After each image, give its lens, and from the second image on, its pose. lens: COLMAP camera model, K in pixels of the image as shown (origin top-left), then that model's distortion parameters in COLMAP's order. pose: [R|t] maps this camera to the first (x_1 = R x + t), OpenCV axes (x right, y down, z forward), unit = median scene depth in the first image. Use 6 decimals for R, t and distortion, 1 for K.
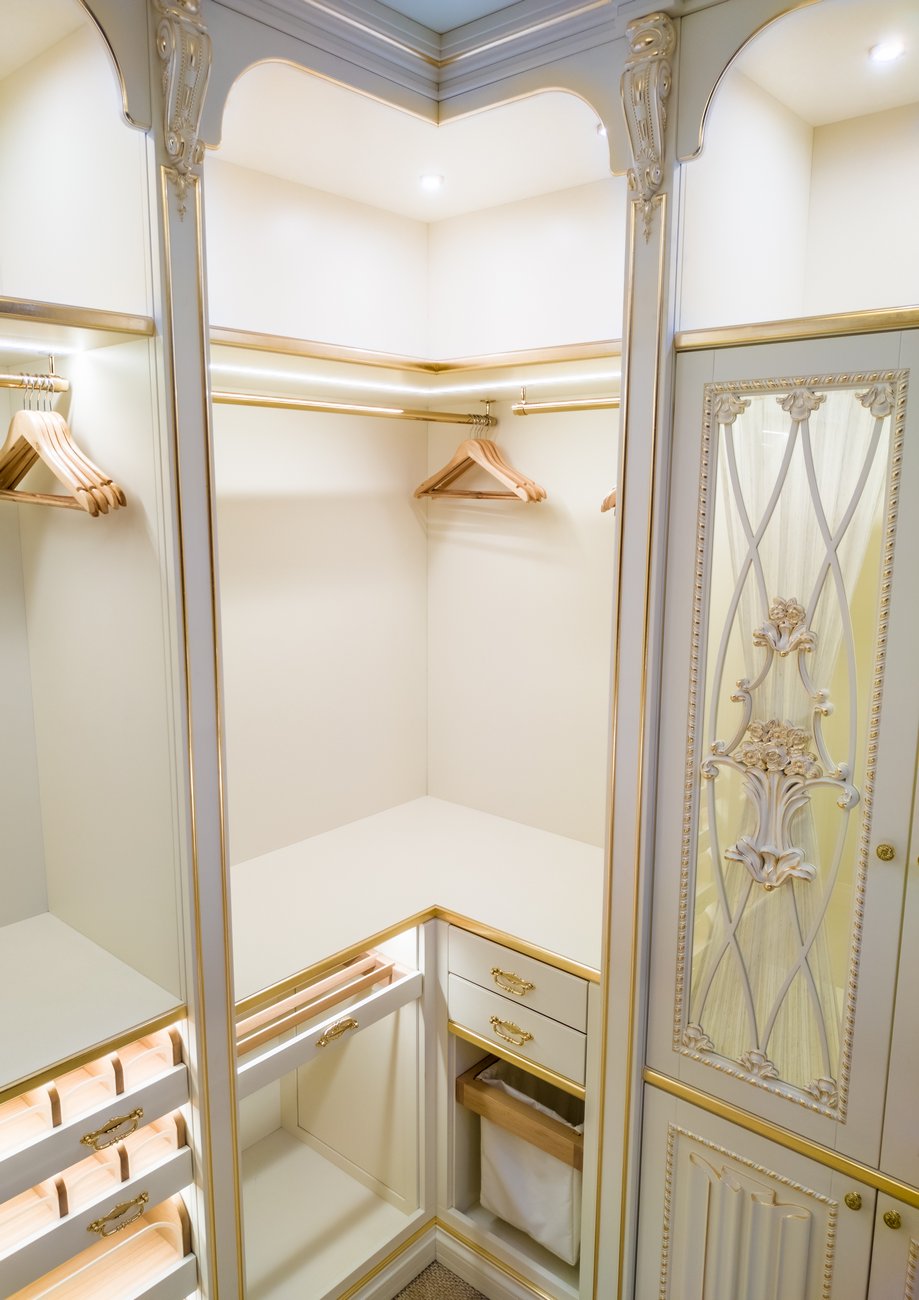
lens RADIAL K [[947.6, 0, 431.0], [0, 947.6, 654.0], [0, 0, 1]] dist [0.036557, -0.064617]
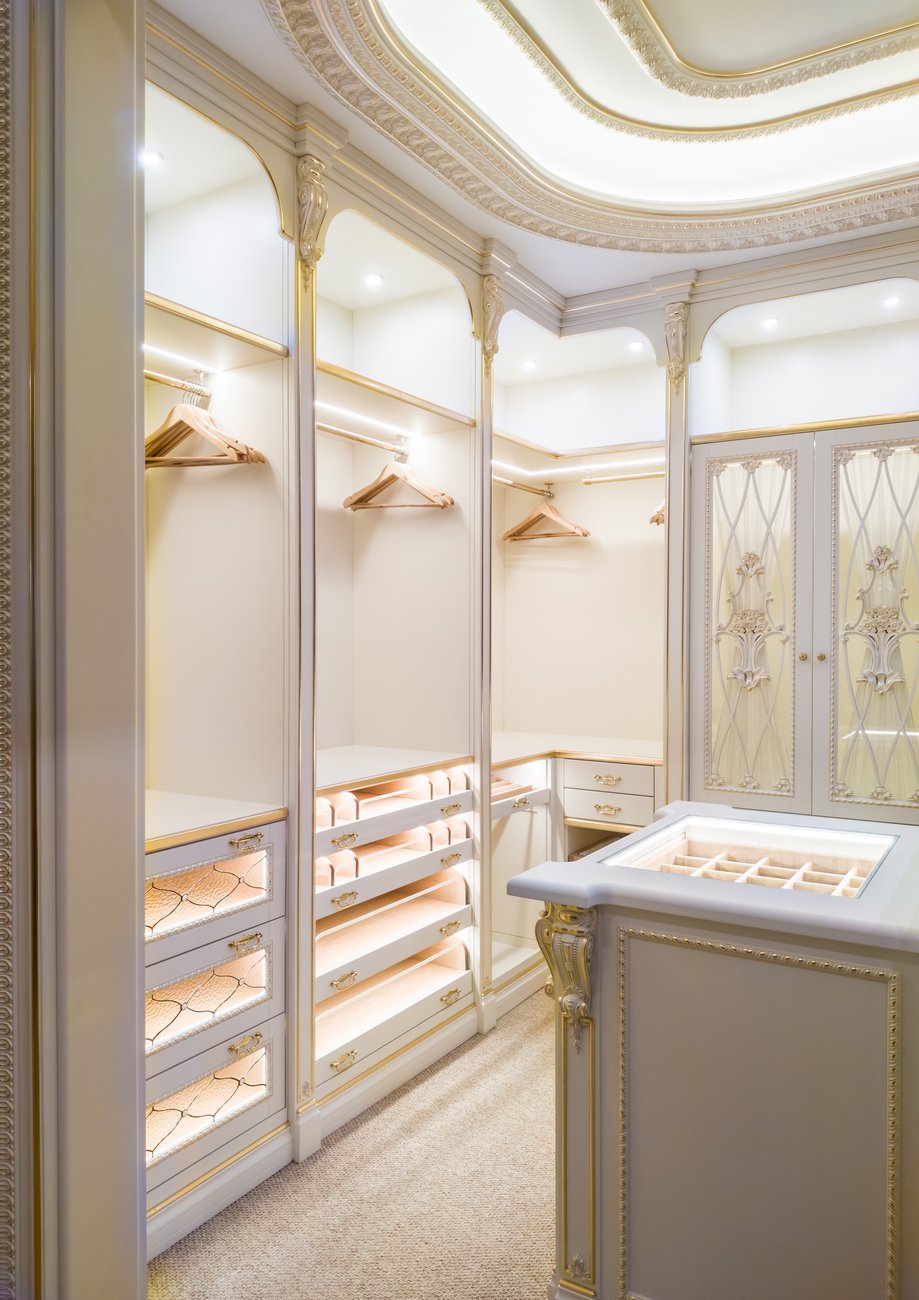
lens RADIAL K [[947.6, 0, 429.9], [0, 947.6, 653.0], [0, 0, 1]] dist [0.036557, -0.064617]
pose [[0.985580, -0.001145, 0.169208, -0.714987], [0.028143, 0.987159, -0.157240, 0.489131], [-0.166855, 0.159734, 0.972956, -0.964259]]
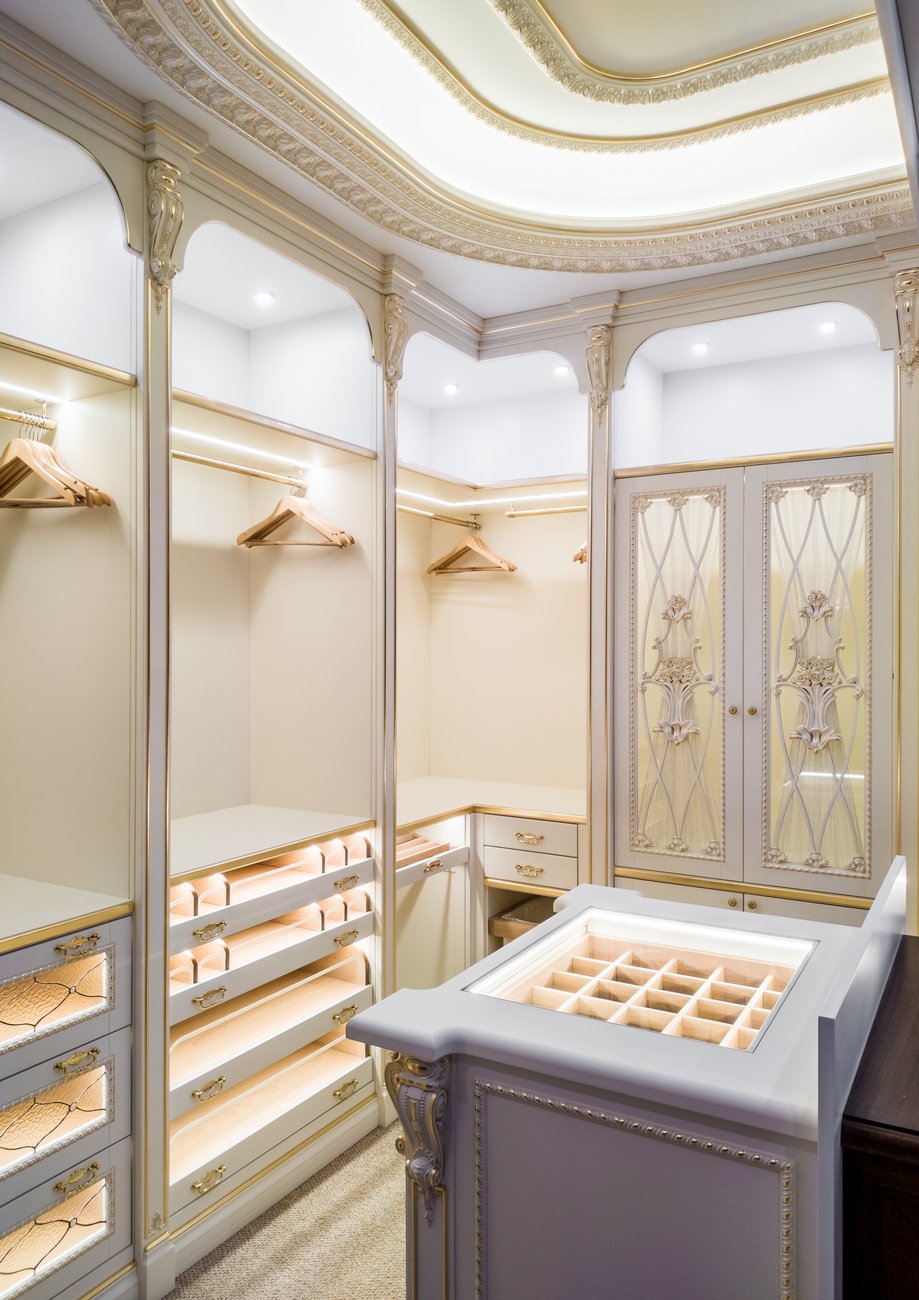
lens RADIAL K [[947.6, 0, 428.6], [0, 947.6, 651.2], [0, 0, 1]] dist [0.036557, -0.064617]
pose [[0.980608, 0.001335, 0.195973, -0.536293], [0.032471, 0.985049, -0.169186, 0.380653], [-0.193268, 0.172269, 0.965904, -0.828261]]
